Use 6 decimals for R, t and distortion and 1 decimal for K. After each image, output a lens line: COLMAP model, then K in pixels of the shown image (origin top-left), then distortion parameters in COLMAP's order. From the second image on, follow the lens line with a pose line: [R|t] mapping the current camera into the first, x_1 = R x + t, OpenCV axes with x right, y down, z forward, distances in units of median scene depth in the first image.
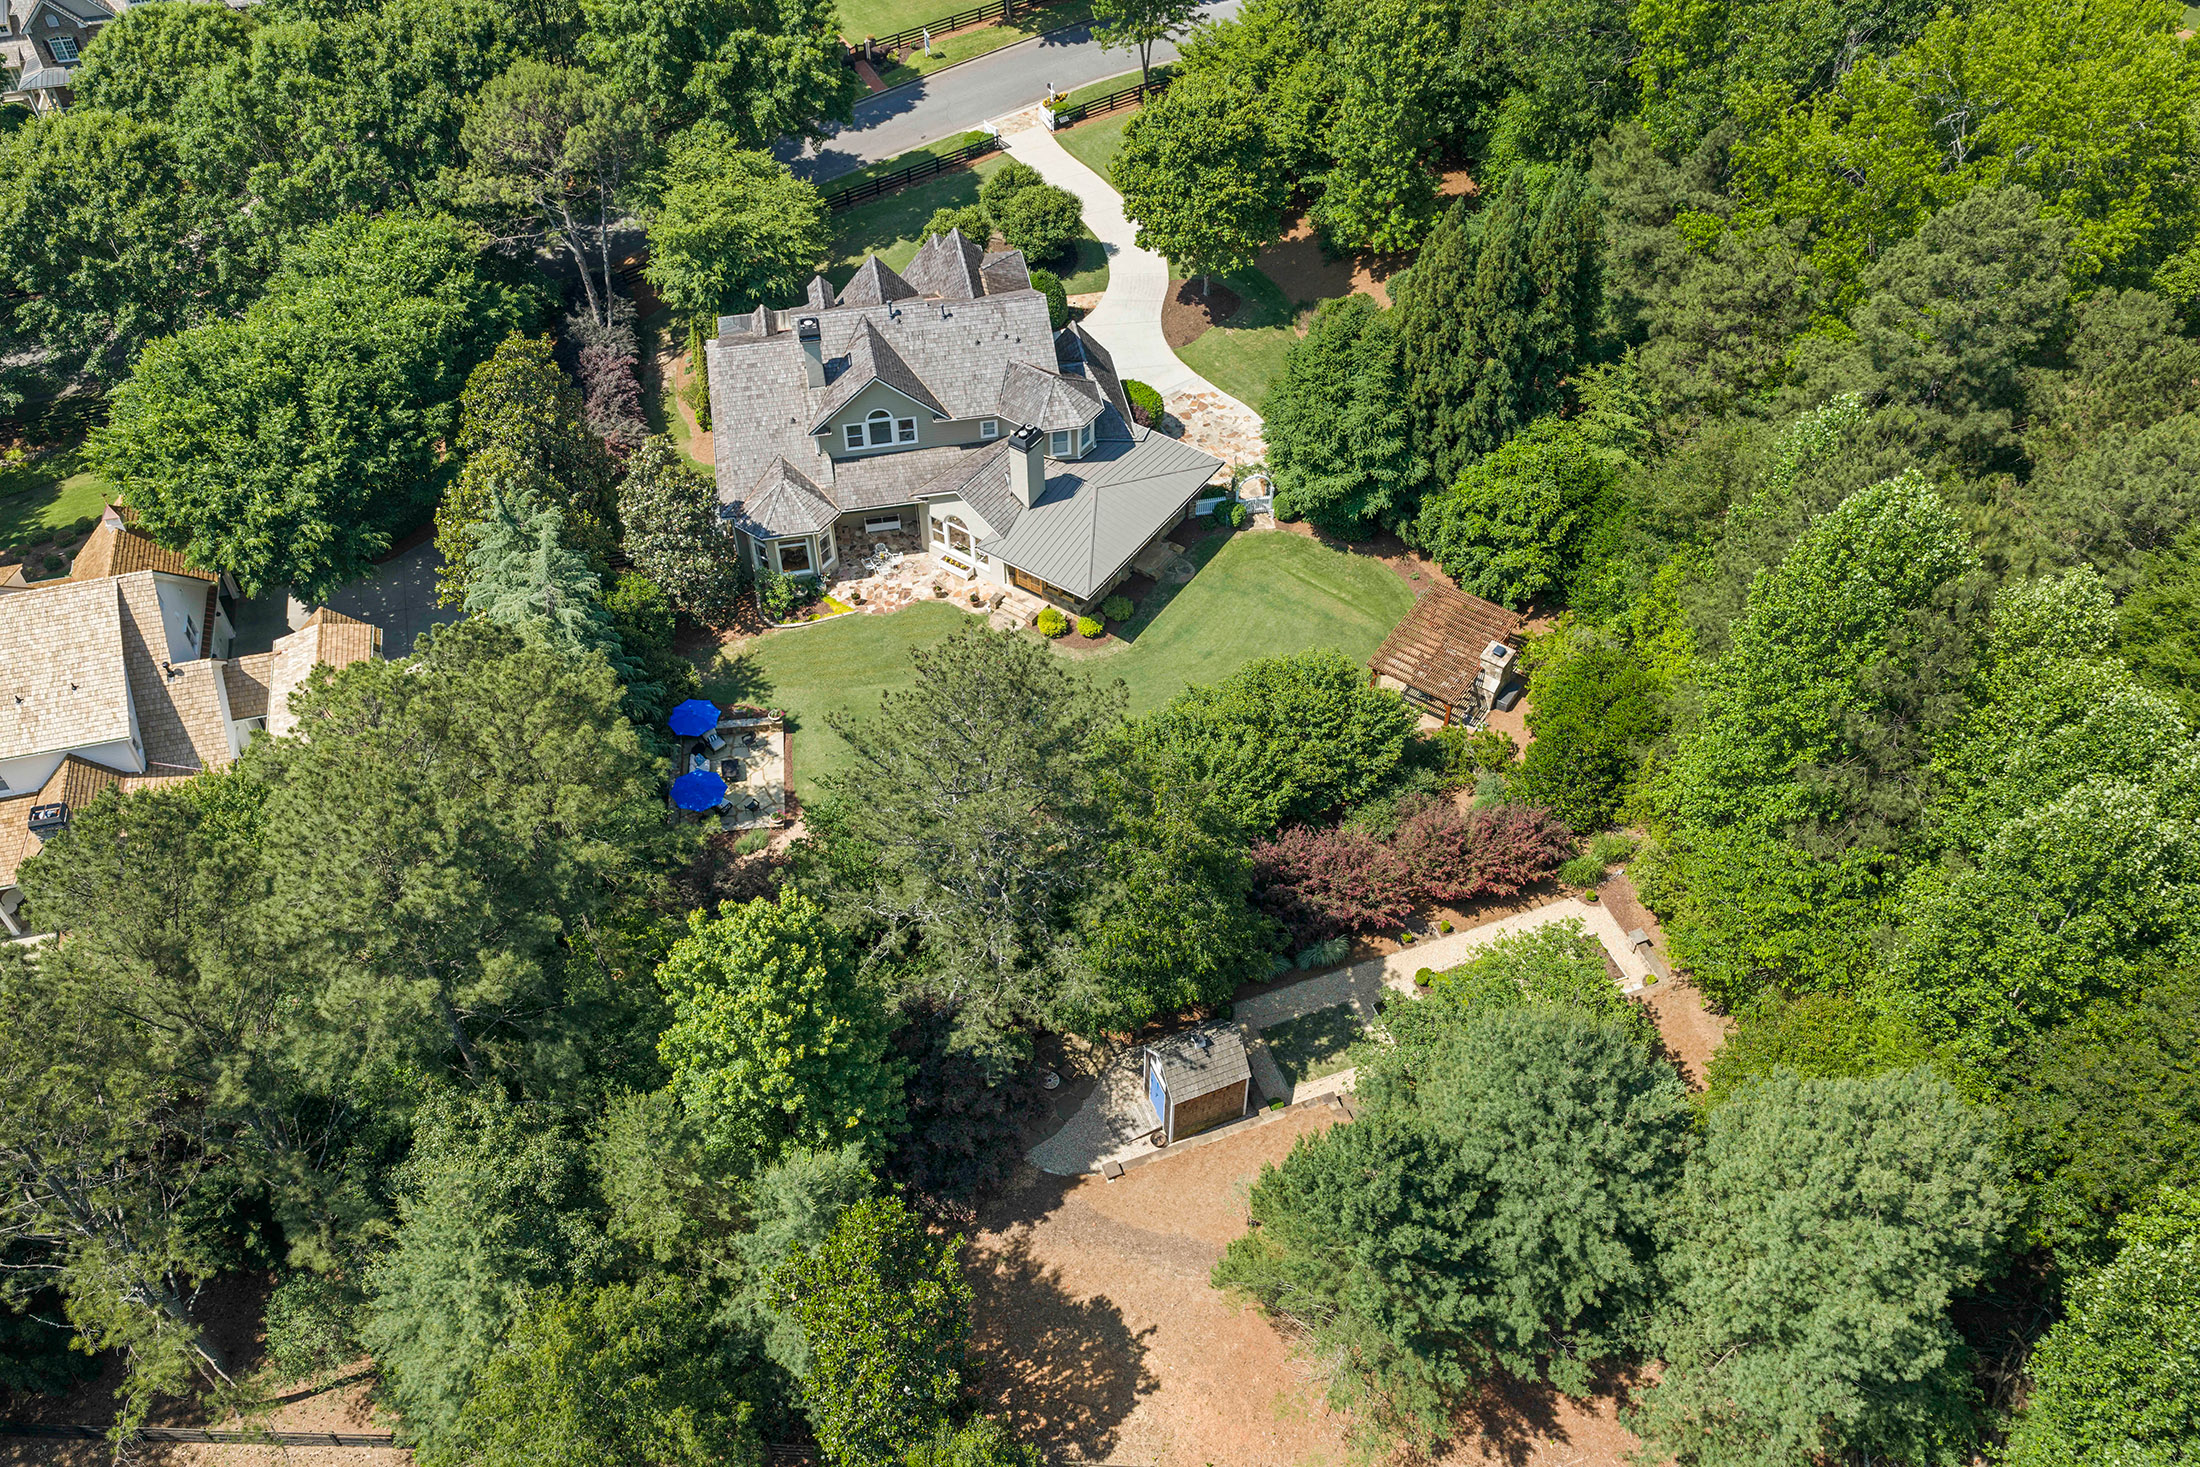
lens RADIAL K [[1861.2, 0, 1100.0], [0, 1861.2, 733.5], [0, 0, 1]] dist [0.010112, 0.003608]
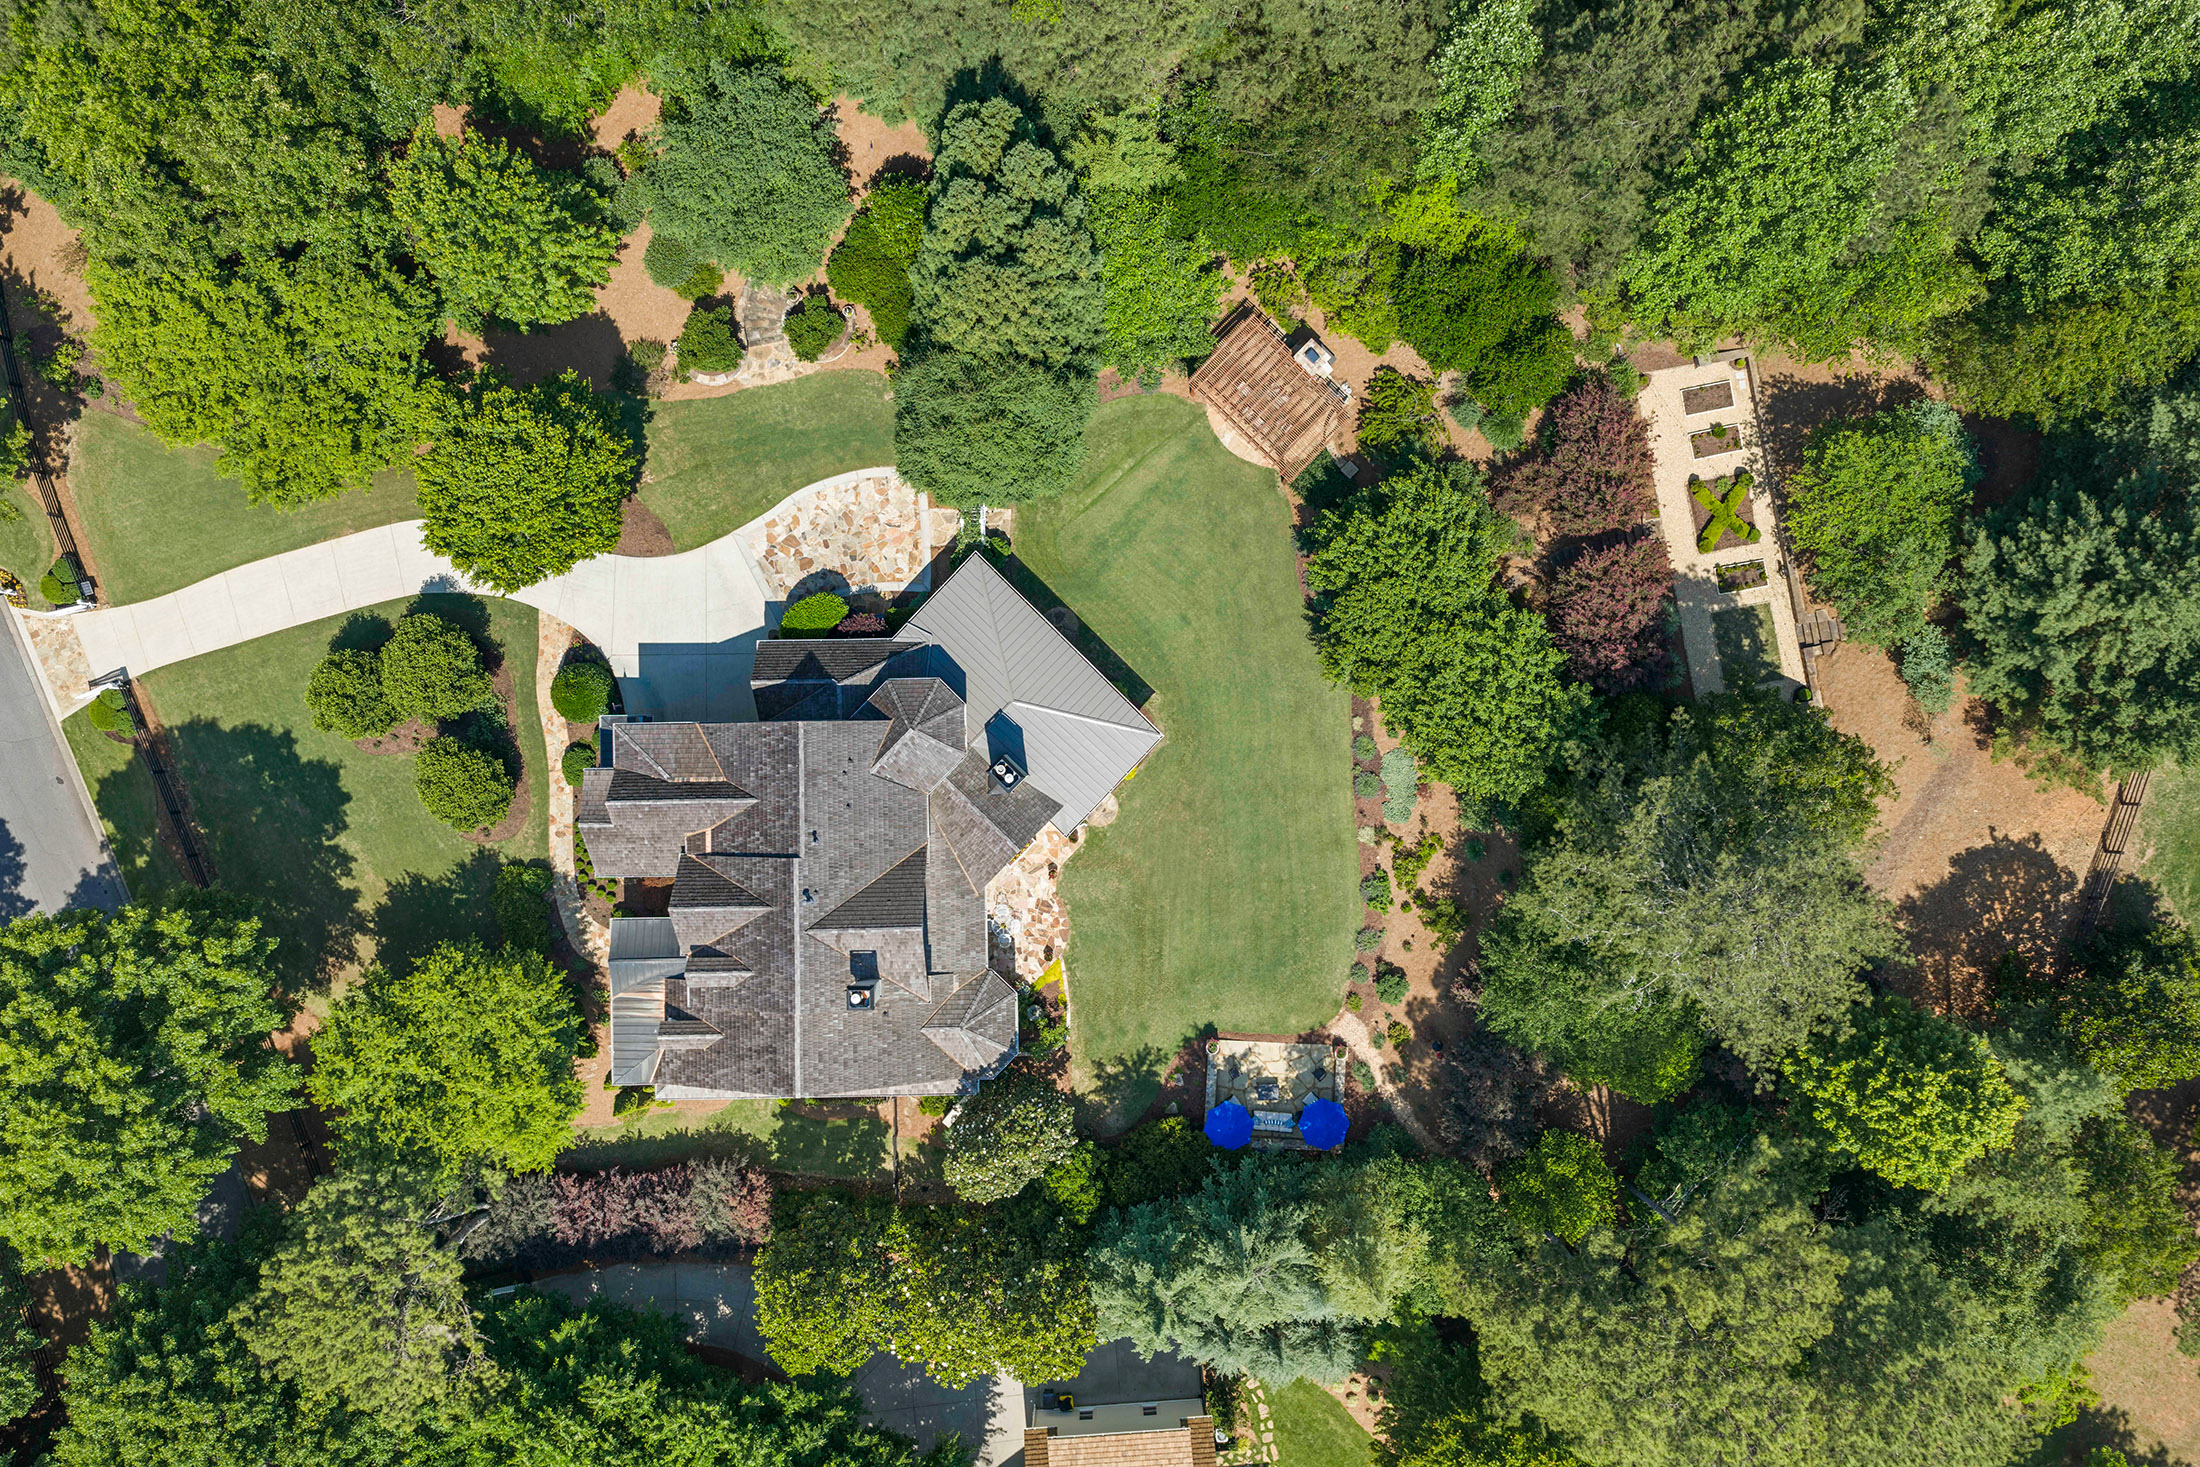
lens RADIAL K [[1861.2, 0, 1100.0], [0, 1861.2, 733.5], [0, 0, 1]] dist [0.010112, 0.003608]
pose [[0.172712, -0.984904, 0.011611, -0.024118], [0.710151, 0.132683, 0.691434, -0.822087], [-0.682537, -0.111174, 0.722346, 0.316865]]
